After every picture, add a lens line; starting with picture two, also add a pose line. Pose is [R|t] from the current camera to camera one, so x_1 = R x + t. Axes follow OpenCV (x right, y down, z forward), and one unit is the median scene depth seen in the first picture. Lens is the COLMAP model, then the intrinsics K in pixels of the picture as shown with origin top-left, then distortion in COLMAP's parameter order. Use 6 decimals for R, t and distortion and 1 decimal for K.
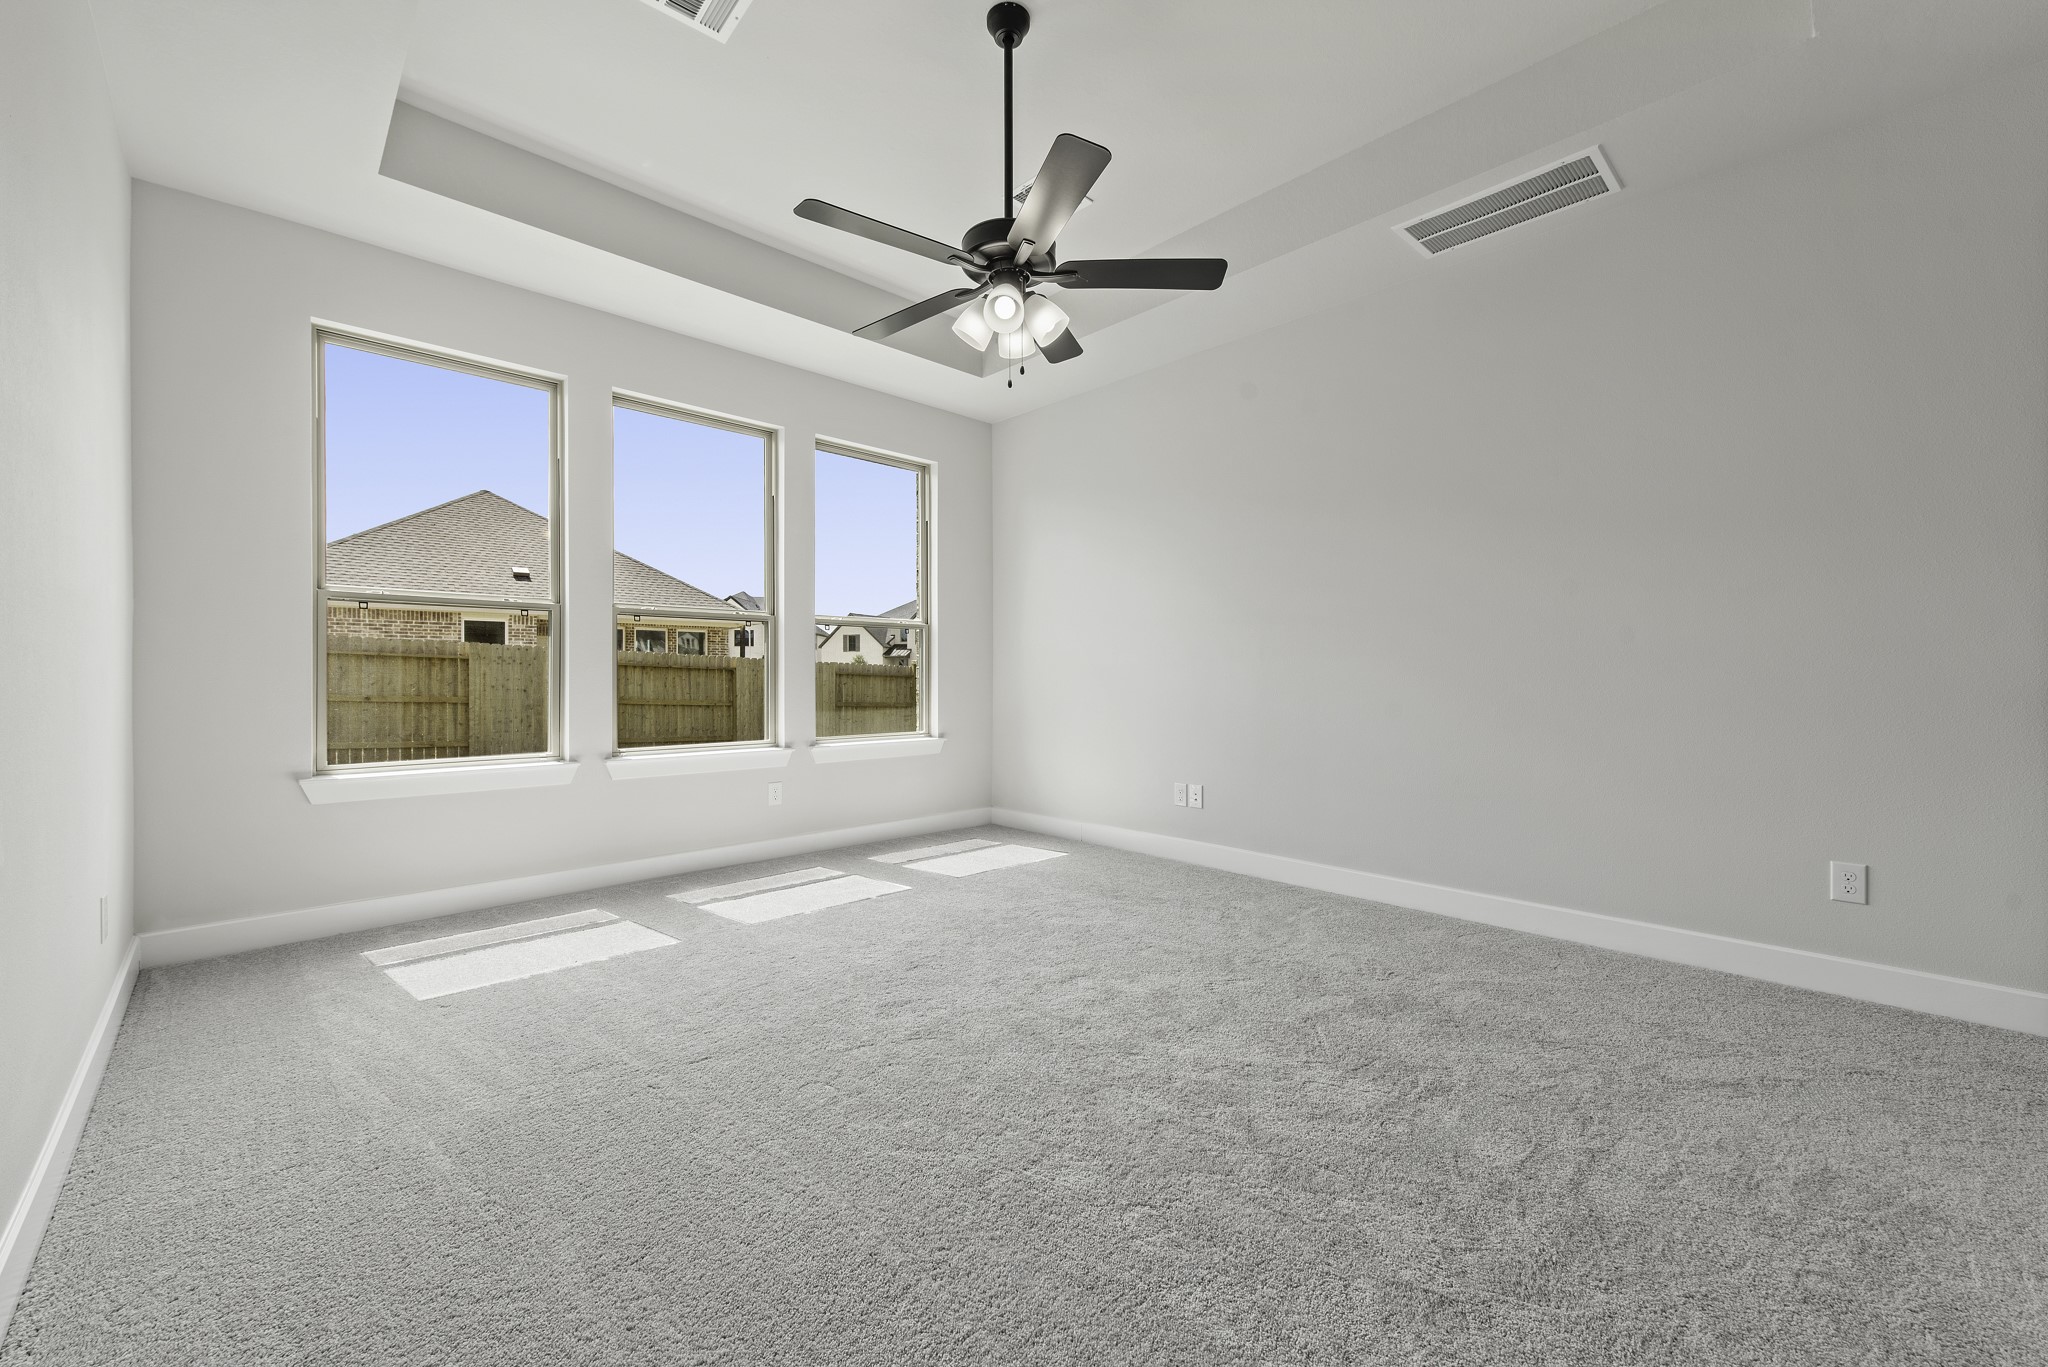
lens RADIAL K [[801.4, 0, 1023.6], [0, 801.4, 677.0], [0, 0, 1]] dist [0.005787, -0.000788]
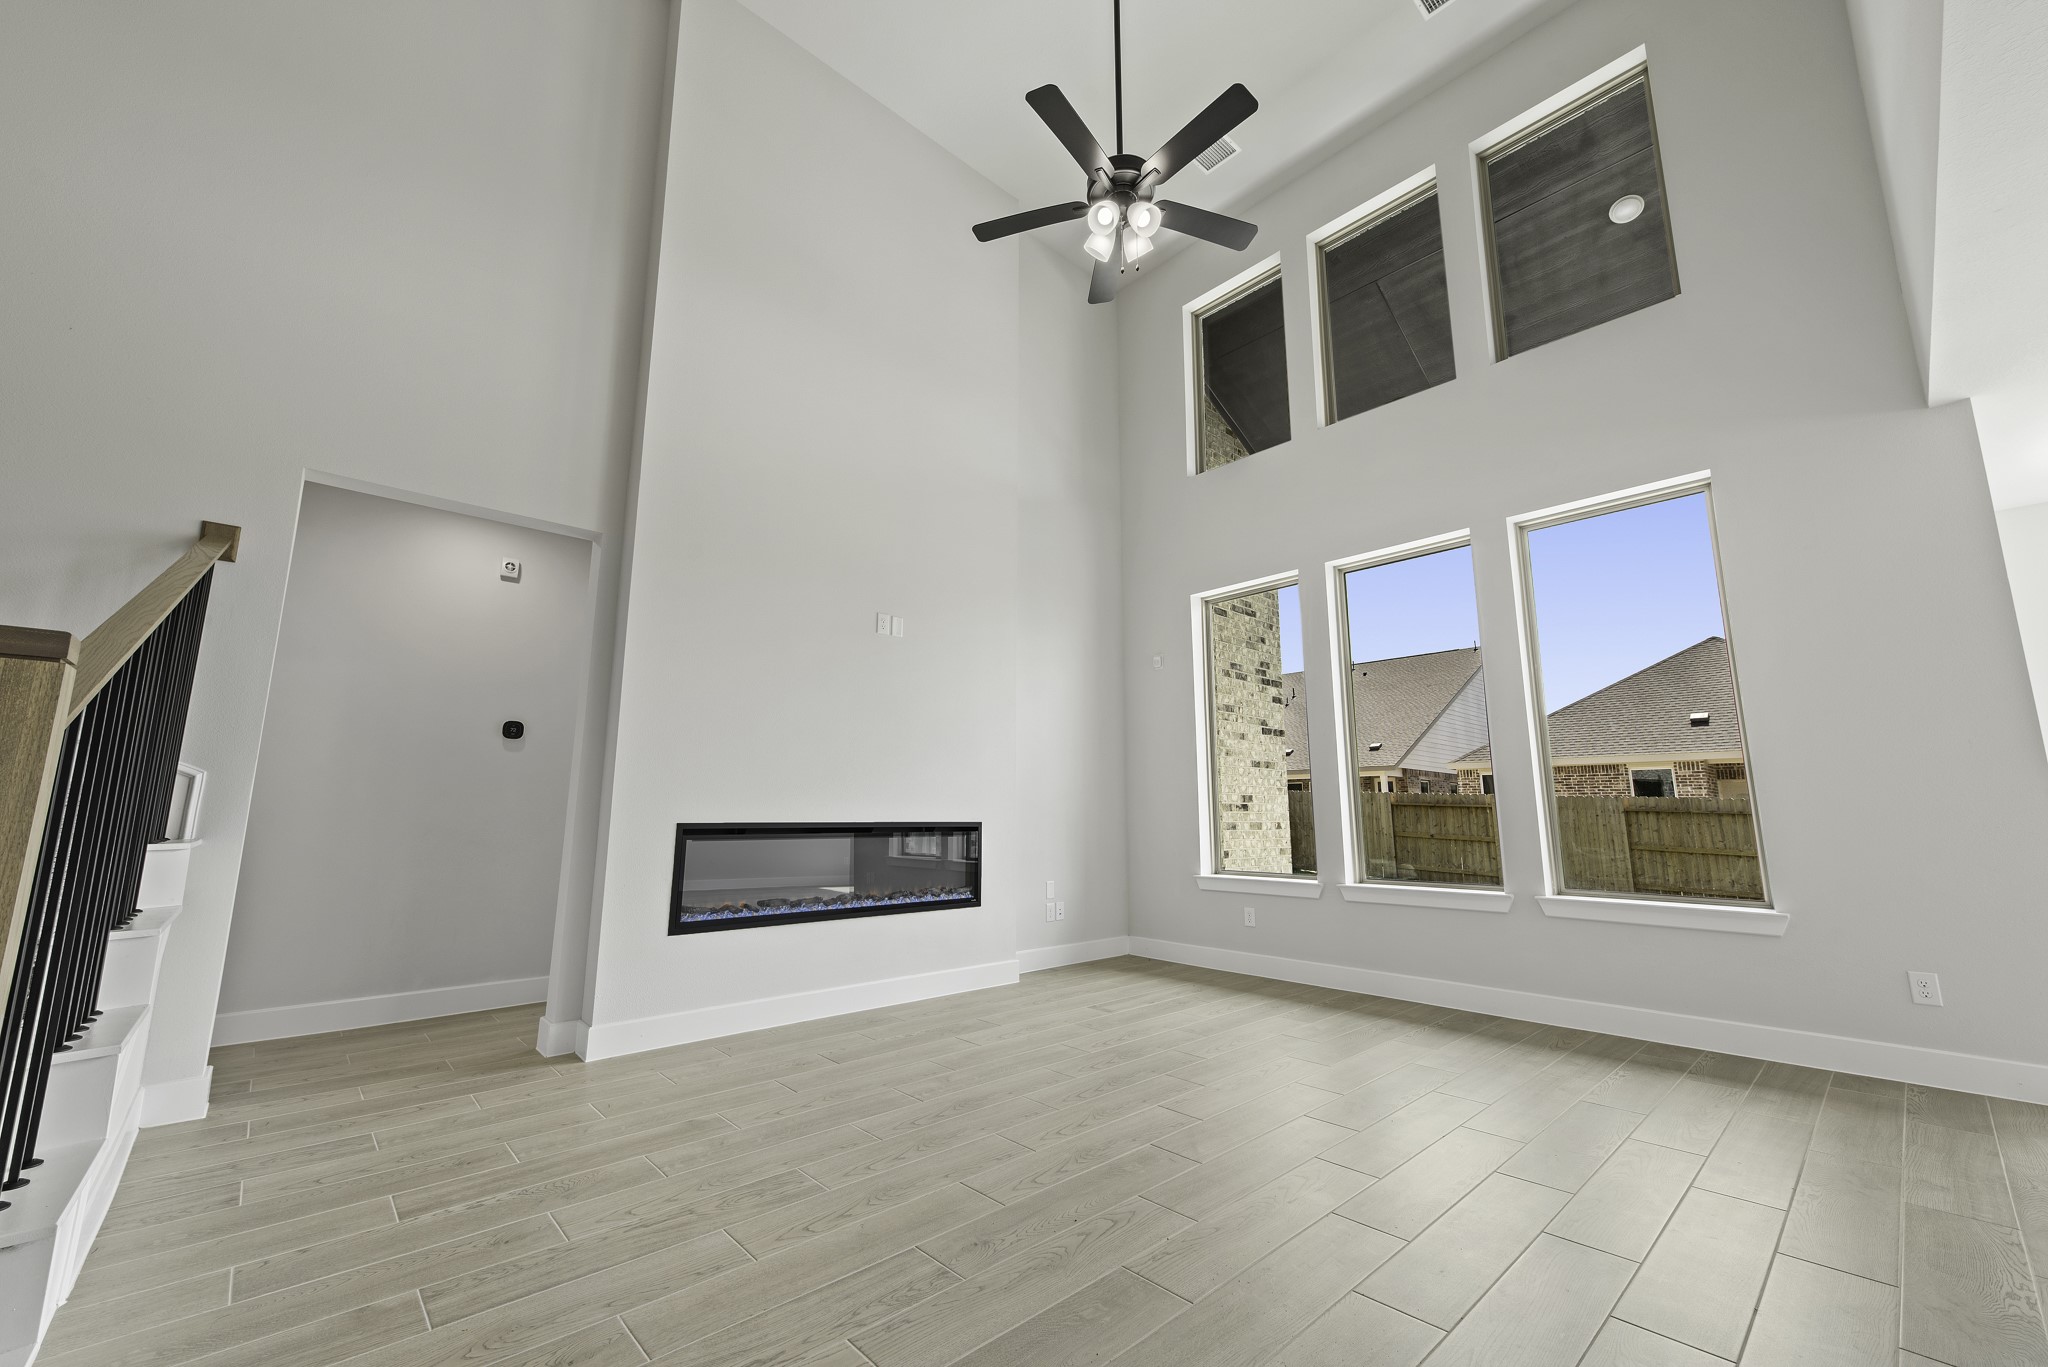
lens RADIAL K [[801.4, 0, 1024.4], [0, 801.4, 683.2], [0, 0, 1]] dist [0.005787, -0.000788]
pose [[-0.018155, -0.168143, -0.985595, 0.522411], [-0.009086, 0.985745, -0.168001, 0.004089], [0.999794, 0.005905, -0.019424, 0.242054]]
